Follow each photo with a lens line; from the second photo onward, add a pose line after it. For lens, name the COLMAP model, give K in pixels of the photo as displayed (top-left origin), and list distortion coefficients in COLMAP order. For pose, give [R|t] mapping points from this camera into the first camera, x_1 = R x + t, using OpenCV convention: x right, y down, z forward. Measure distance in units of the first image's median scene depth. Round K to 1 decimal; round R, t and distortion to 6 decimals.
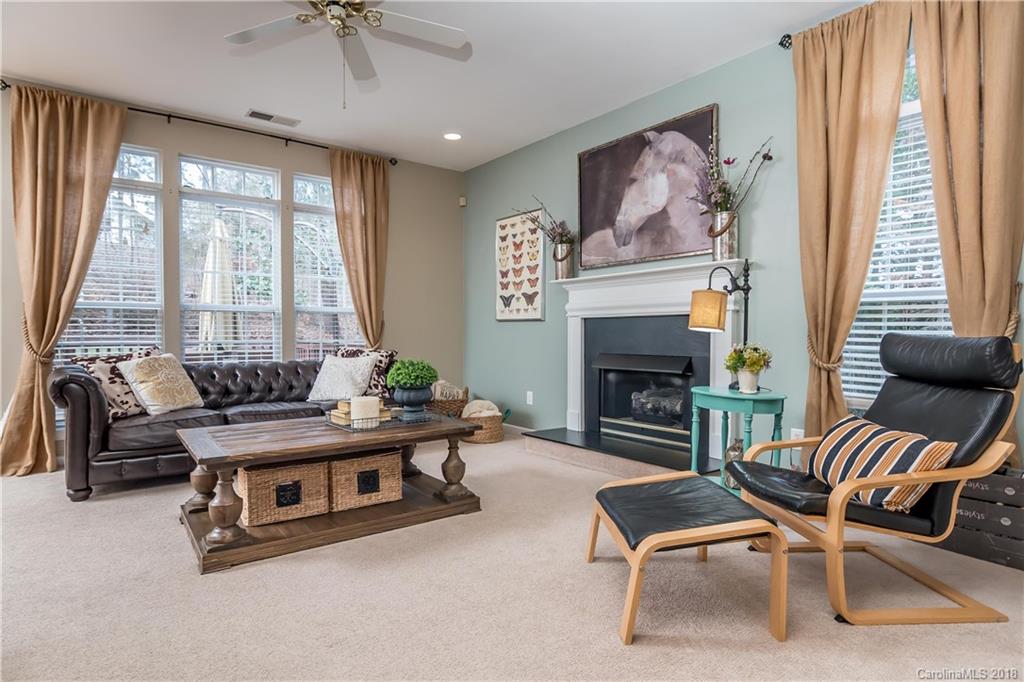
lens RADIAL K [[551.3, 0, 517.0], [0, 551.3, 346.6], [0, 0, 1]] dist [0.001307, 0.001247]
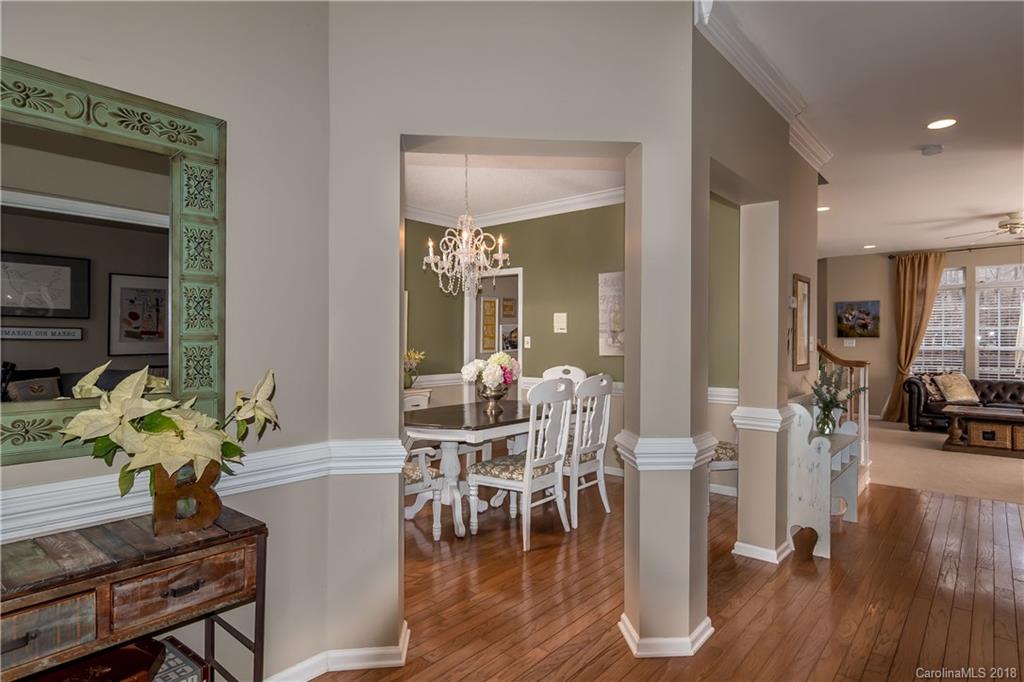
lens RADIAL K [[551.3, 0, 517.1], [0, 551.3, 341.0], [0, 0, 1]] dist [0.001307, 0.001247]
pose [[0.202608, -0.004236, -0.979251, 3.119811], [-0.033979, 0.999358, -0.011354, -0.083322], [0.978670, 0.035575, 0.202334, -3.067821]]
